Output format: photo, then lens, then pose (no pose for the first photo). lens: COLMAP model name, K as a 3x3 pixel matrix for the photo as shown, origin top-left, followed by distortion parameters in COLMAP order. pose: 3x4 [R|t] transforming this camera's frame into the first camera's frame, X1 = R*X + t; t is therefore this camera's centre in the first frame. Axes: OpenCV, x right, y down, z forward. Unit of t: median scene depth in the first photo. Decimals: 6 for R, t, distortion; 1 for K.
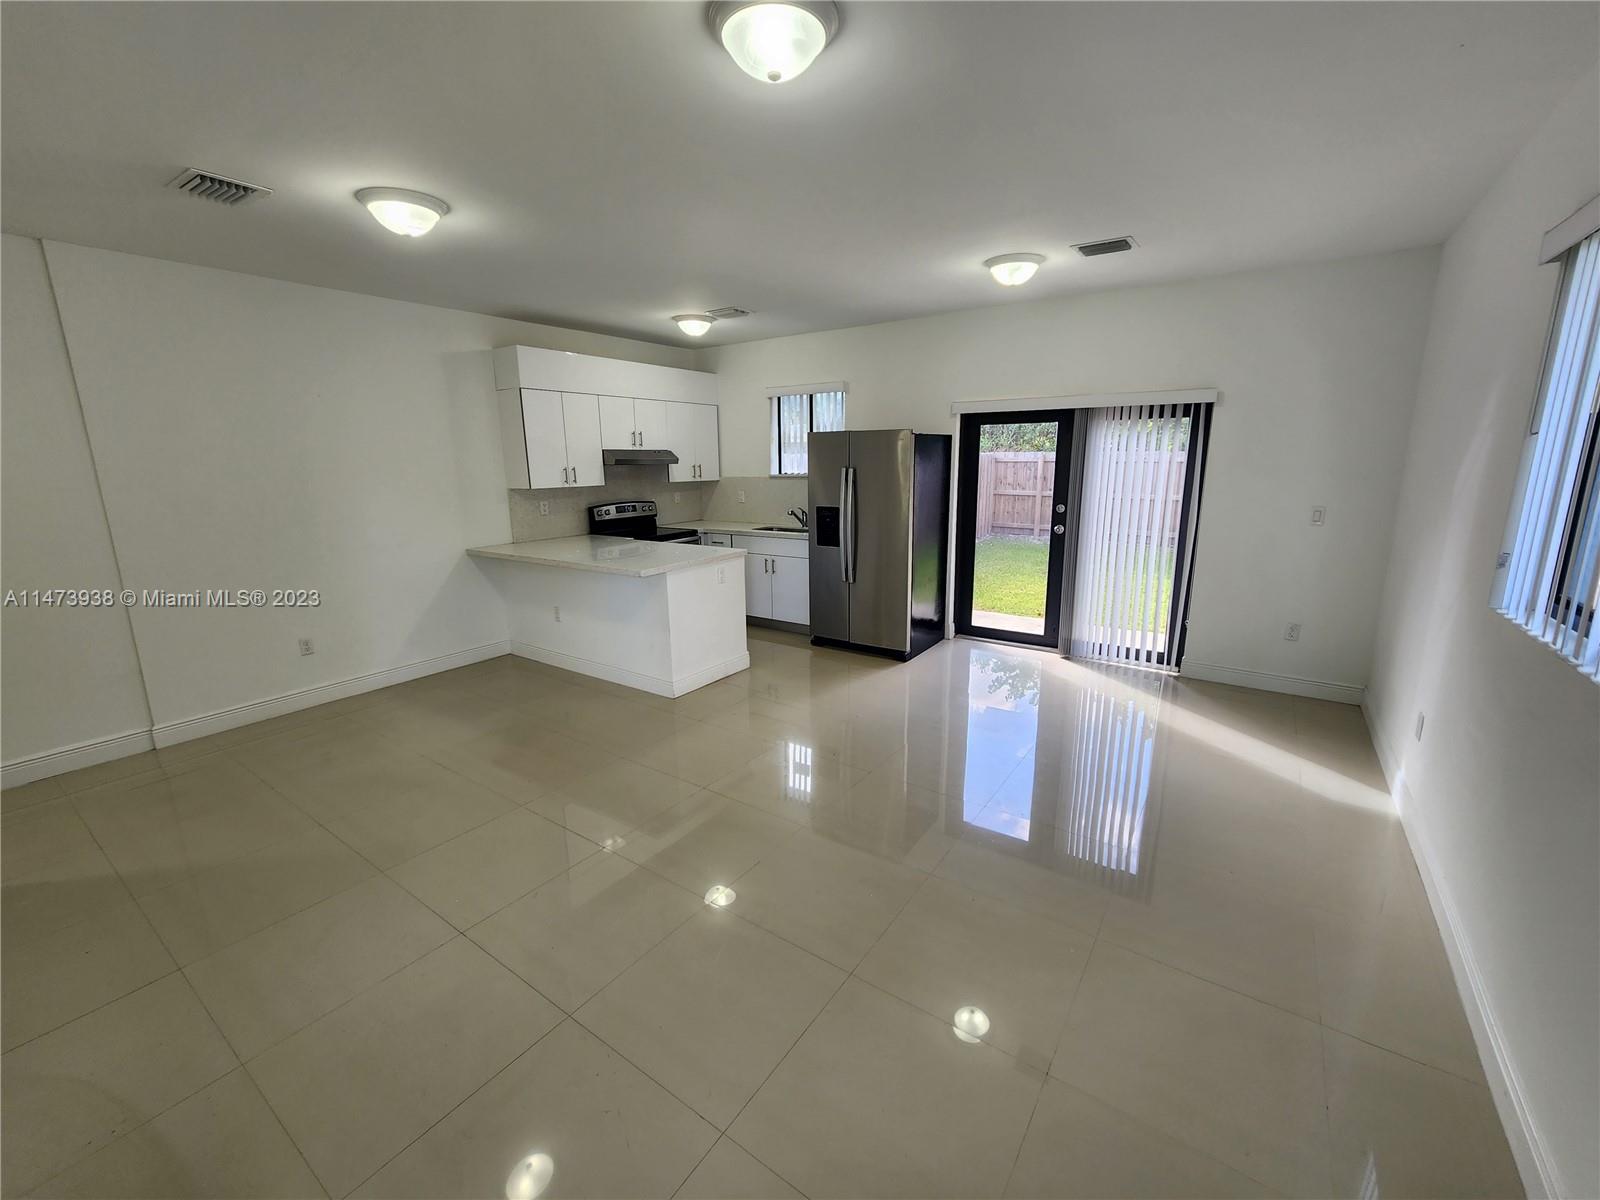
lens RADIAL K [[652.6, 0, 800.0], [0, 652.6, 600.0], [0, 0, 1]] dist [-0.001048, -0.000371]
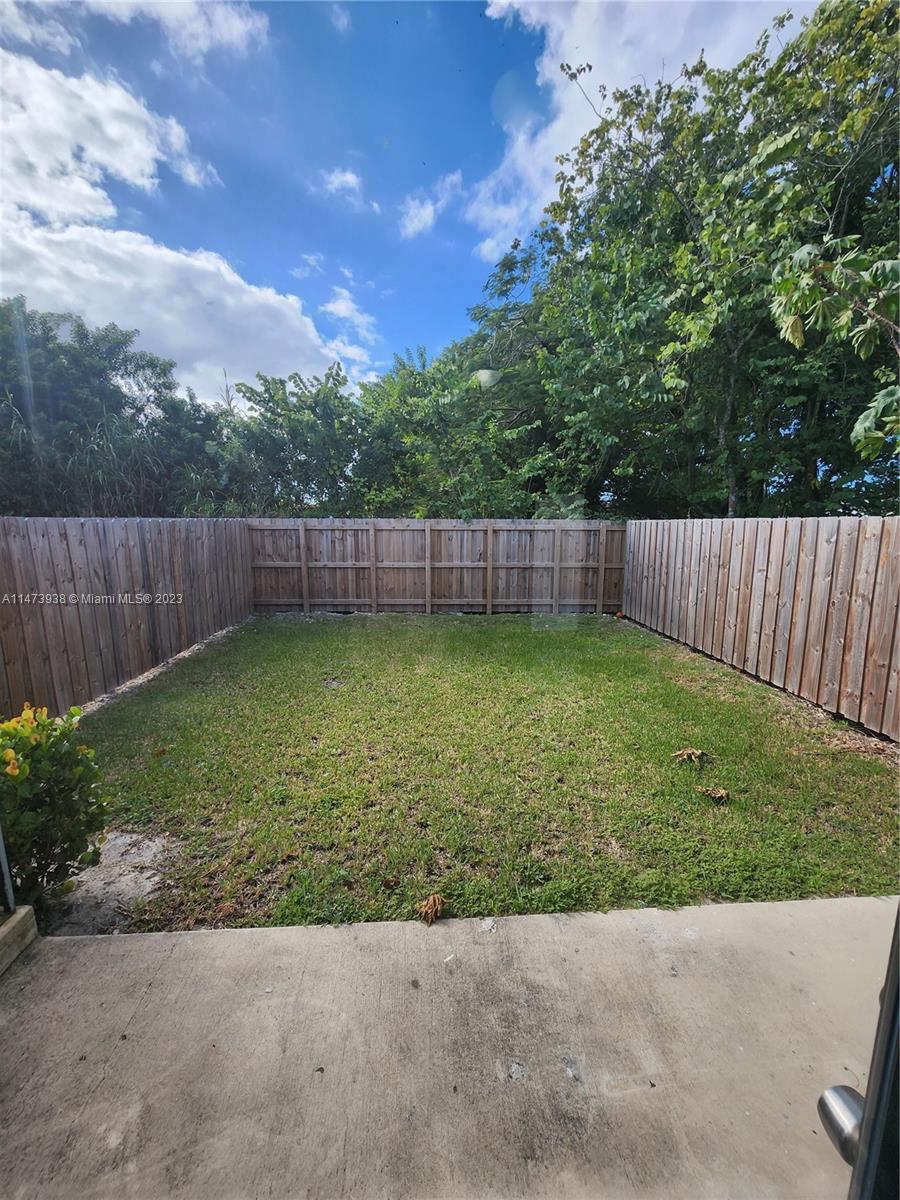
lens RADIAL K [[490.8, 0, 451.4], [0, 490.8, 608.9], [0, 0, 1]] dist [-0.001320, -0.000276]
pose [[0.787250, -0.097860, 0.608820, 0.292007], [0.126169, 0.992002, -0.003695, -0.198268], [-0.603589, 0.079723, 0.793300, 0.925749]]
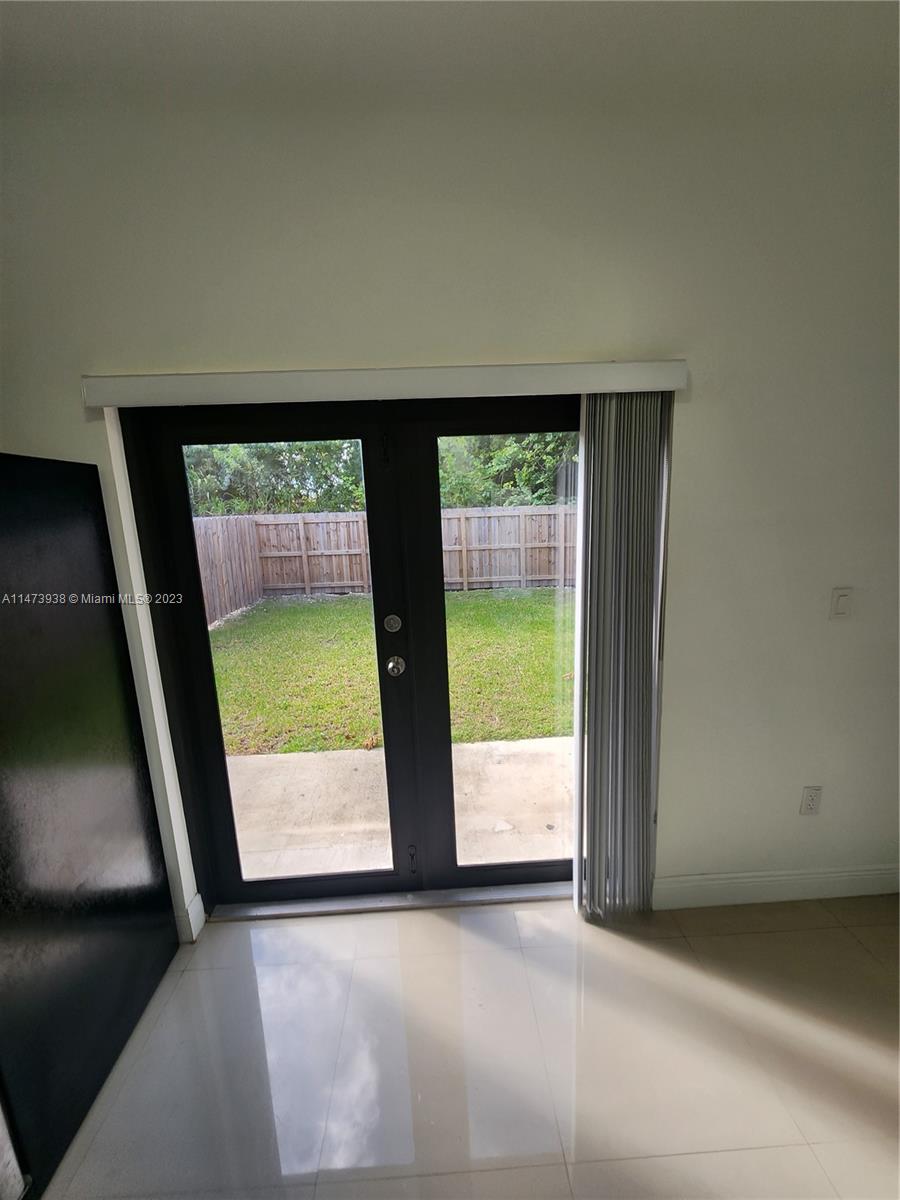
lens RADIAL K [[489.4, 0, 451.3], [0, 489.4, 606.2], [0, 0, 1]] dist [-0.001048, -0.000371]
pose [[0.793847, -0.137284, 0.592419, 0.210996], [0.160766, 0.986903, 0.013271, -0.140887], [-0.586482, 0.084706, 0.805521, 0.645320]]
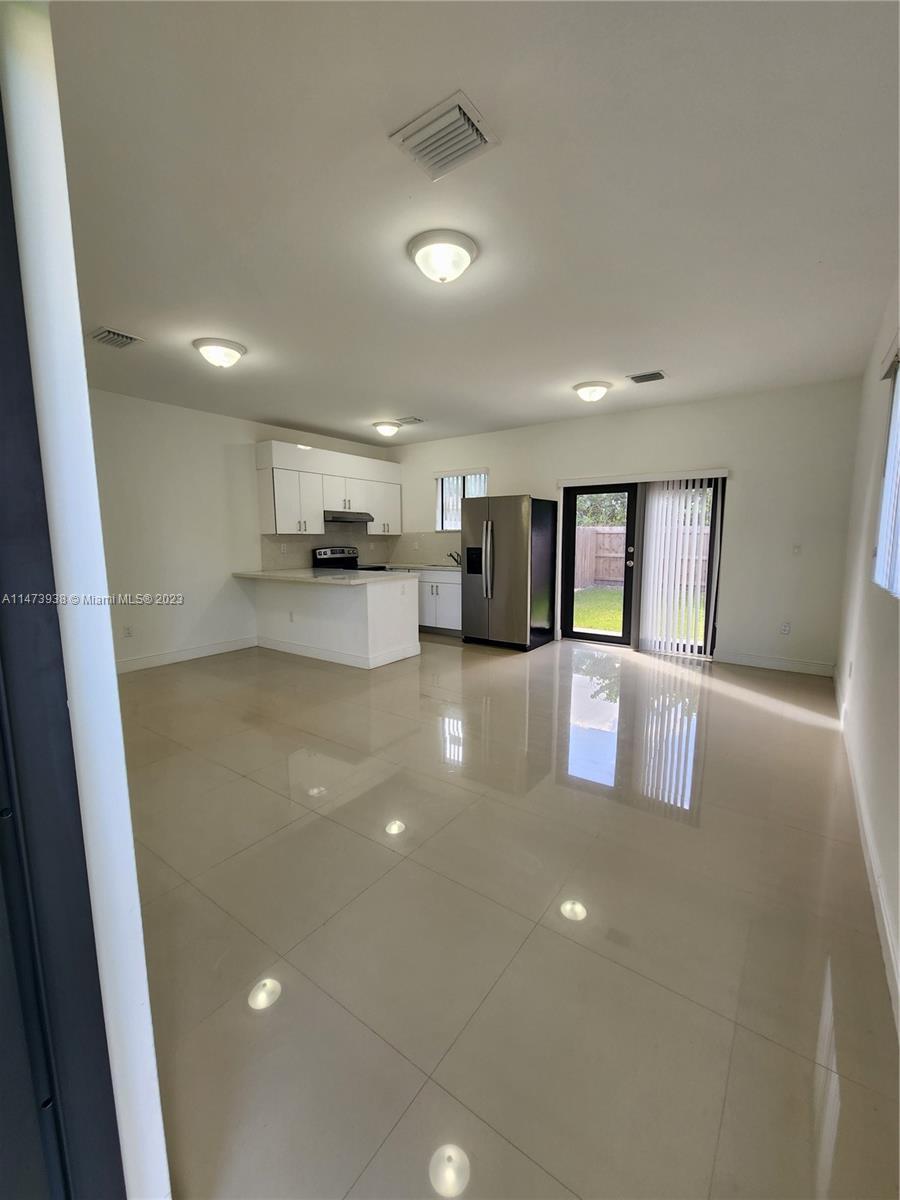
lens RADIAL K [[489.4, 0, 451.3], [0, 489.4, 606.2], [0, 0, 1]] dist [-0.001048, -0.000371]
pose [[0.999901, 0.009431, -0.010452, 0.002812], [-0.010206, 0.996999, -0.076738, 0.073454], [0.009697, 0.076837, 0.996997, -0.100379]]
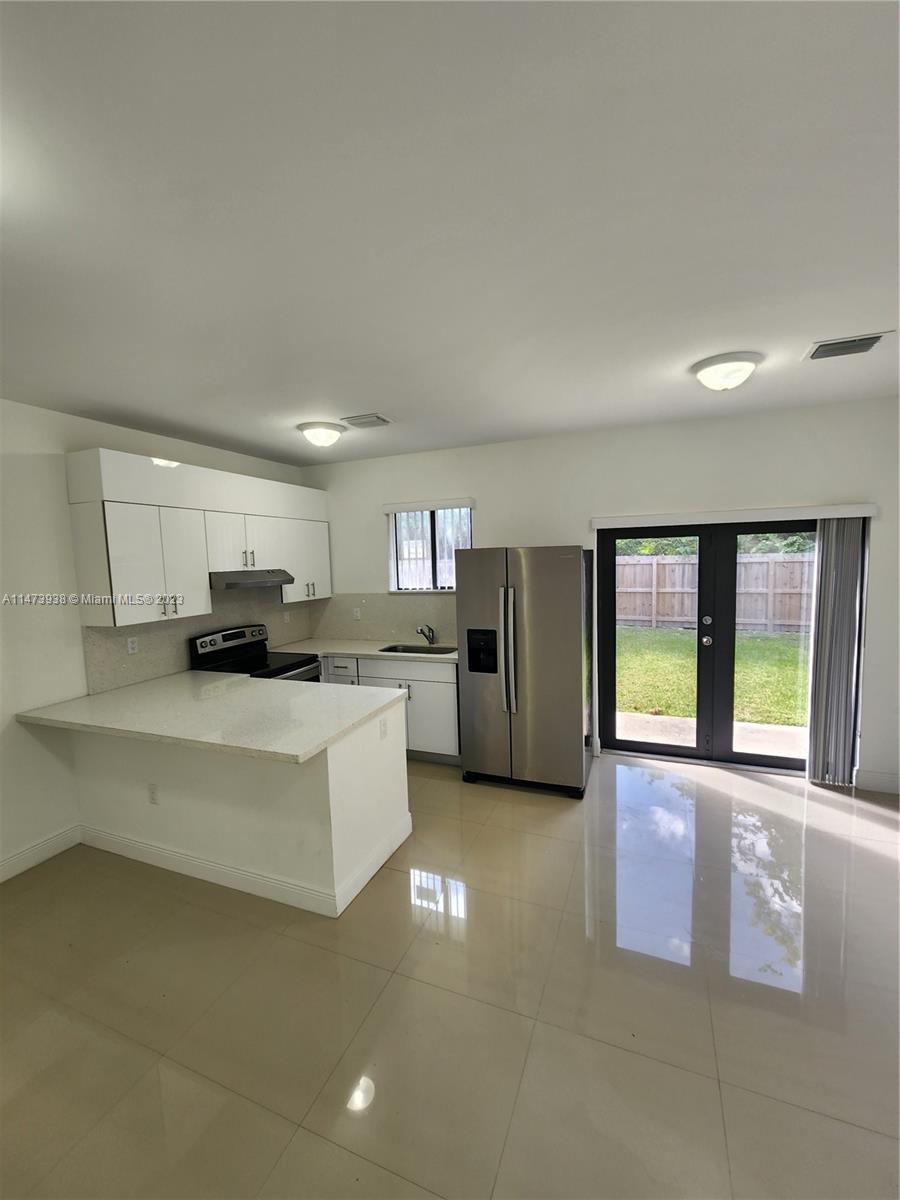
lens RADIAL K [[492.1, 0, 447.2], [0, 492.1, 603.9], [0, 0, 1]] dist [0.001087, -0.003232]
pose [[0.975623, -0.038639, 0.216027, -0.143440], [0.065868, 0.990550, -0.120300, -0.094227], [-0.209337, 0.131597, 0.968948, 0.325483]]
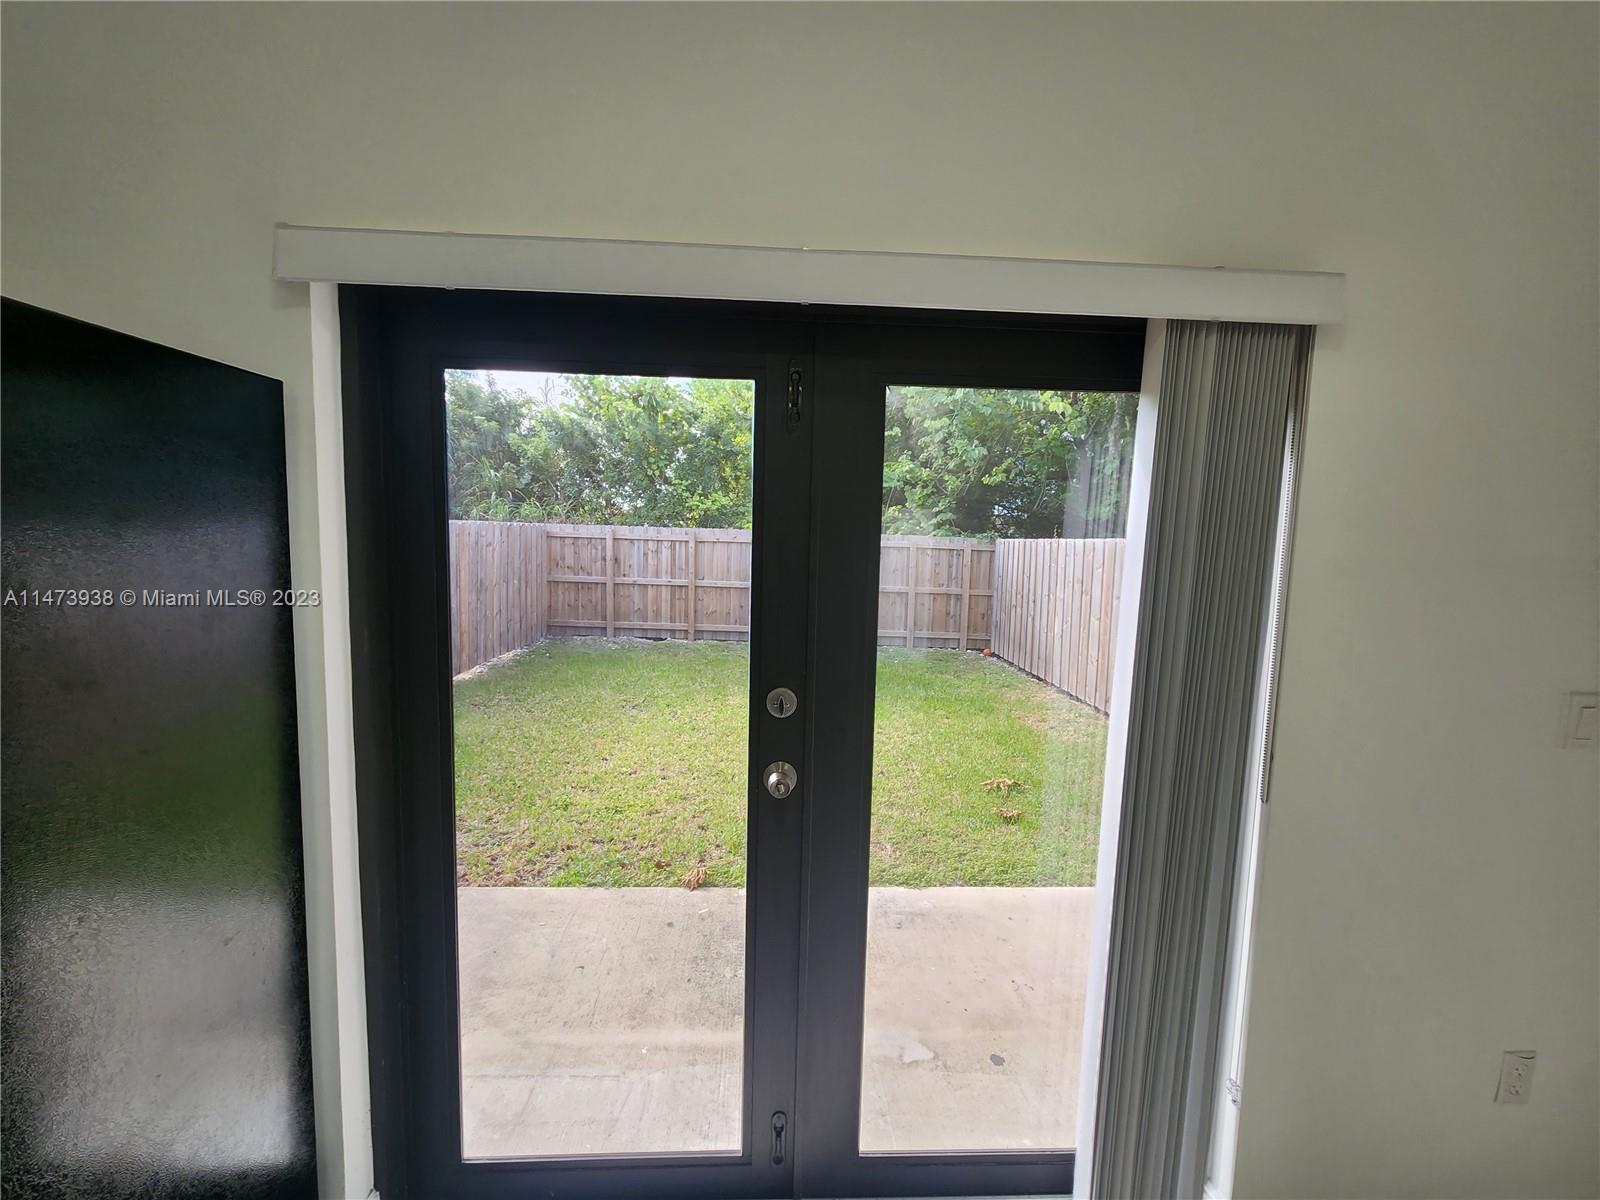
lens RADIAL K [[654.4, 0, 802.9], [0, 654.4, 597.9], [0, 0, 1]] dist [-0.001320, -0.000276]
pose [[0.795440, -0.023245, 0.605587, 0.230391], [0.095508, 0.991585, -0.087389, -0.147989], [-0.598460, 0.127351, 0.790966, 0.728421]]
